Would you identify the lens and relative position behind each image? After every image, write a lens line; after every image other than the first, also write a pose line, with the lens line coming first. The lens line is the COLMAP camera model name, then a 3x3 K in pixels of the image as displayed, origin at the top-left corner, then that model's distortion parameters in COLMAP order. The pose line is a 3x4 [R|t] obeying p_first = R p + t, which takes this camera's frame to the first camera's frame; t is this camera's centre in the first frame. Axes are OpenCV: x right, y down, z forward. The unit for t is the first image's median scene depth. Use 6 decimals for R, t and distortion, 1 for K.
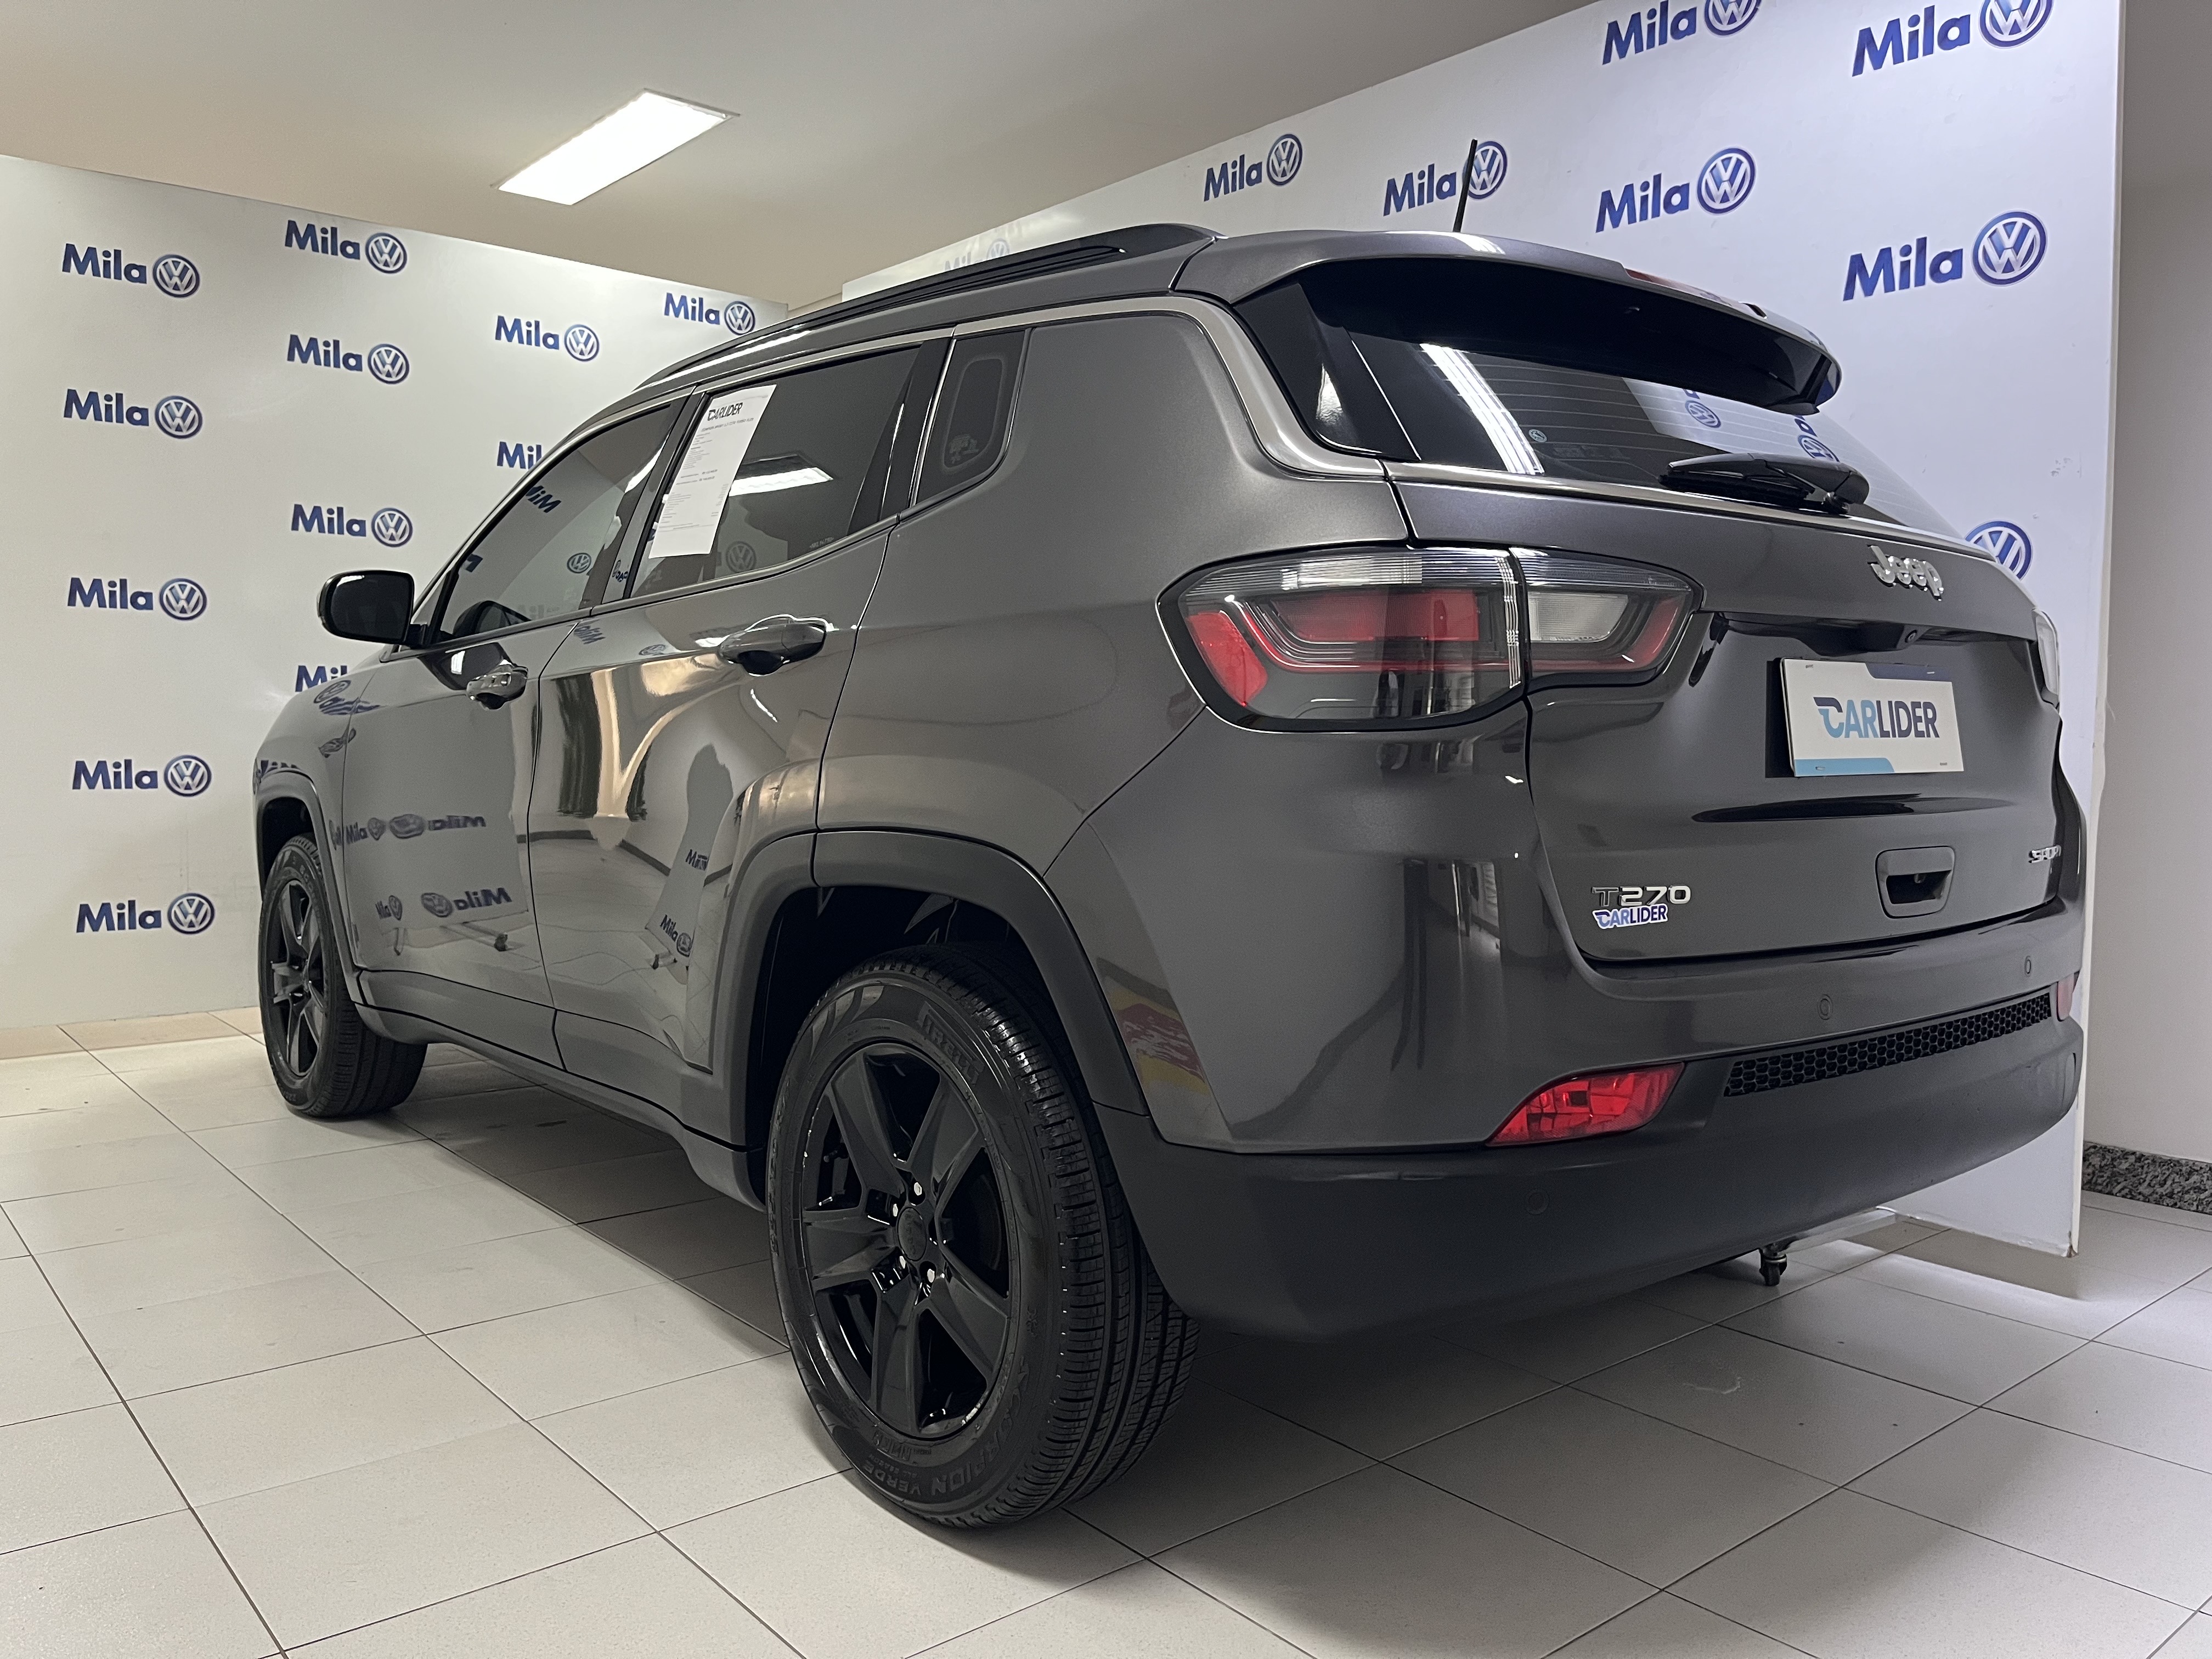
lens RADIAL K [[1681.0, 0, 1104.0], [0, 1681.0, 846.1], [0, 0, 1]] dist [0.014849, 0.003639]
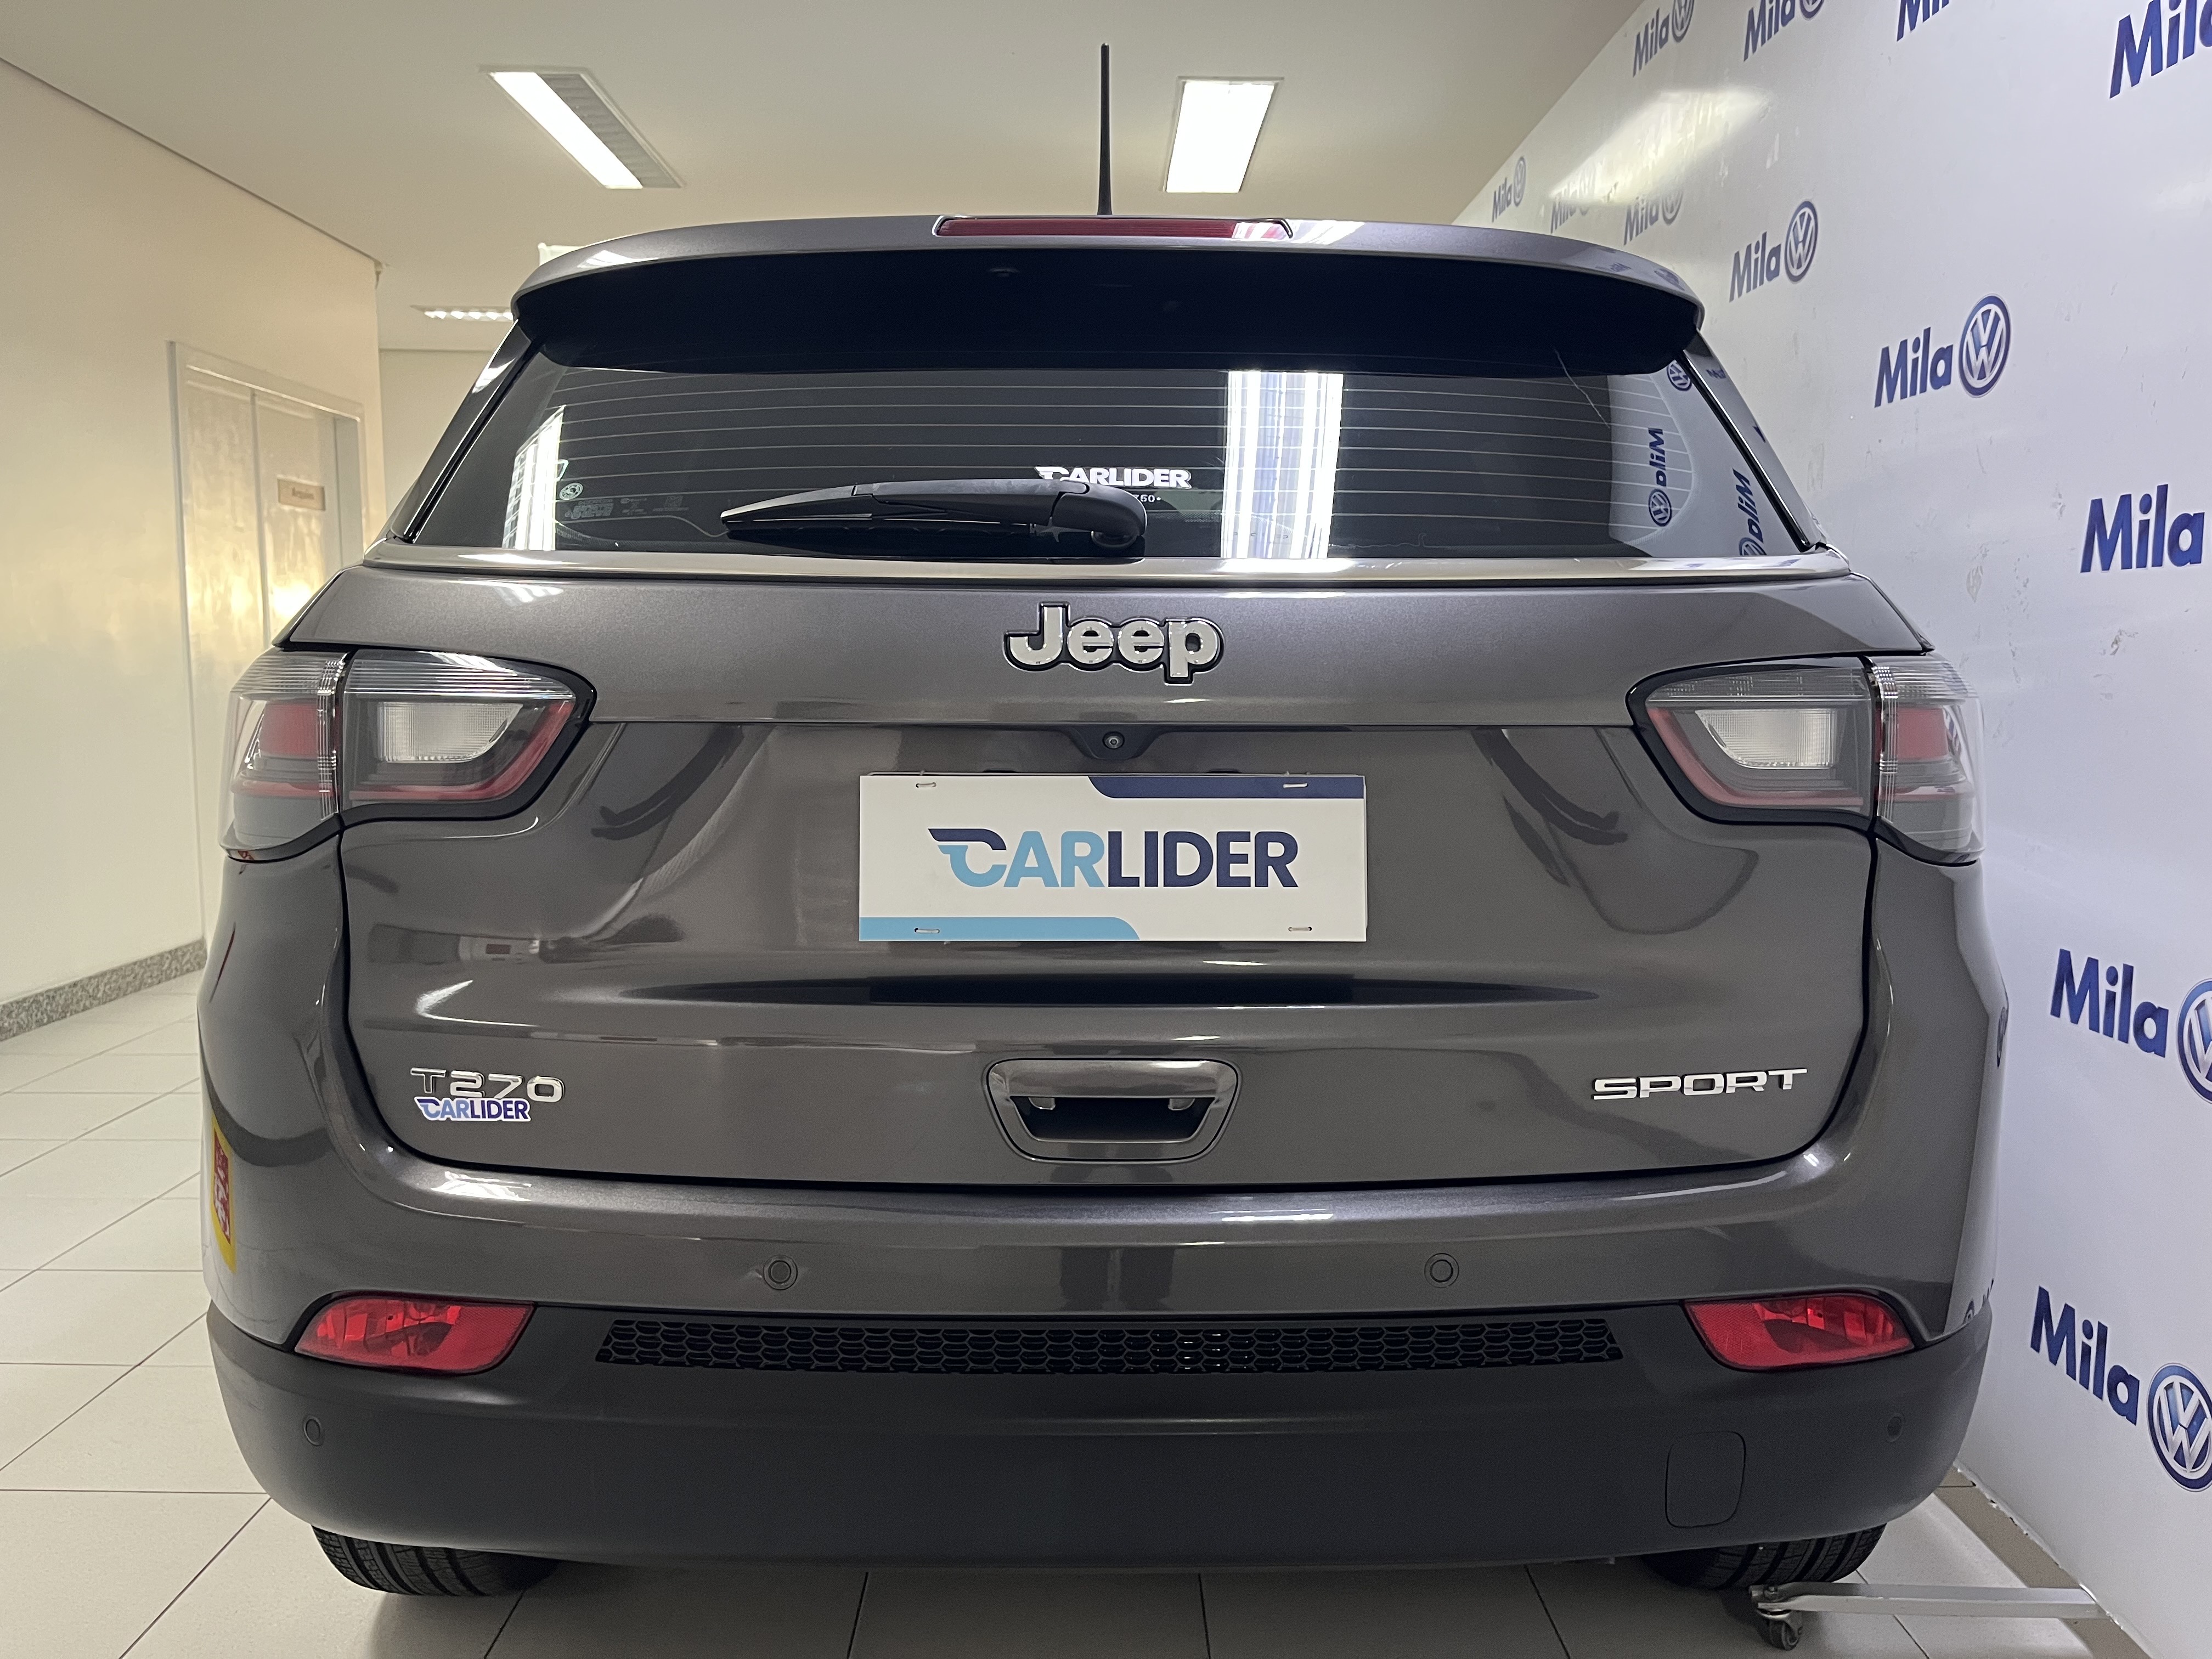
lens RADIAL K [[1681.0, 0, 1100.8], [0, 1681.0, 814.3], [0, 0, 1]] dist [0.014849, 0.003639]
pose [[0.768369, 0.055032, -0.637637, 0.918696], [-0.039834, 0.998477, 0.038173, -0.123536], [0.638767, -0.003931, 0.769391, 0.505811]]
